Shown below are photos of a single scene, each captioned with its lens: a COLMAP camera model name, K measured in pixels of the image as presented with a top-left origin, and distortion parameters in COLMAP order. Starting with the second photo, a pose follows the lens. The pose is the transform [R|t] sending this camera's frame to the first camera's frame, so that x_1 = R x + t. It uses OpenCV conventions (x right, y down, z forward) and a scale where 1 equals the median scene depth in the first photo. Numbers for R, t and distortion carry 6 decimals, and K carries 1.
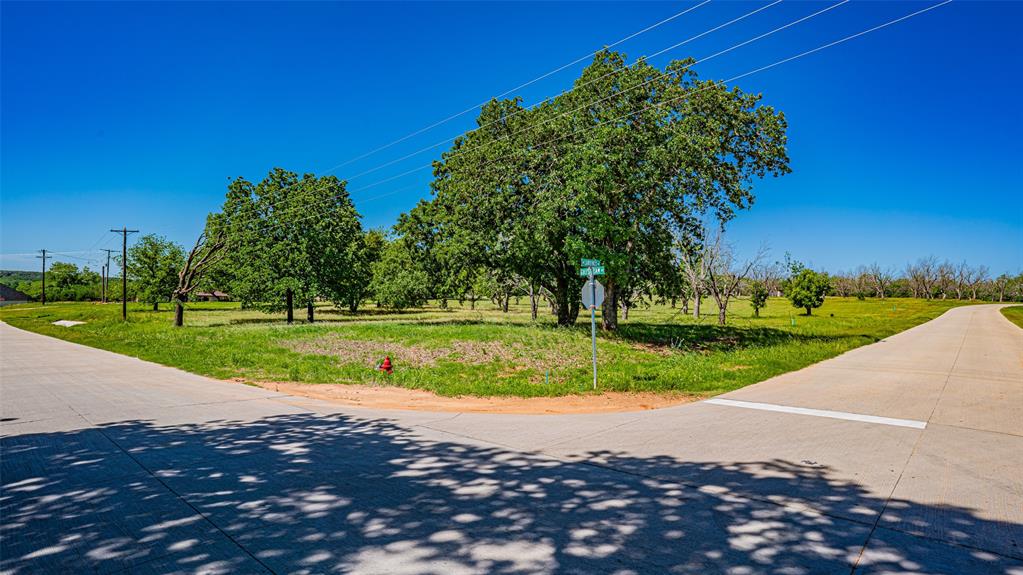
lens RADIAL K [[529.6, 0, 508.7], [0, 529.6, 288.6], [0, 0, 1]] dist [-0.080440, 0.044738]
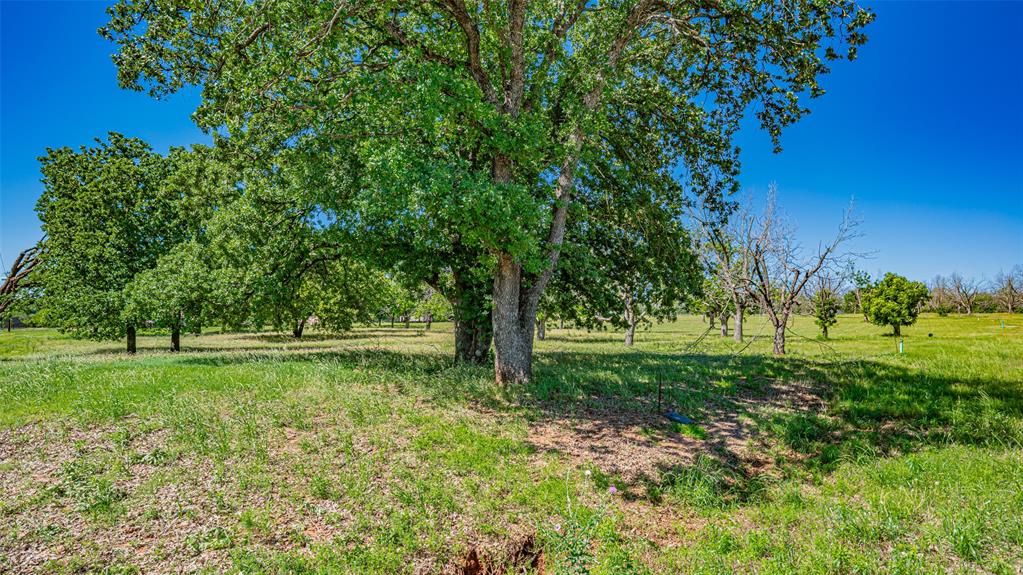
lens RADIAL K [[529.6, 0, 508.7], [0, 529.6, 288.6], [0, 0, 1]] dist [-0.080440, 0.044738]
pose [[0.996816, -0.016254, -0.078067, 0.106490], [0.012854, 0.998955, -0.043860, 0.011664], [0.078698, 0.042717, 0.995983, 0.276718]]
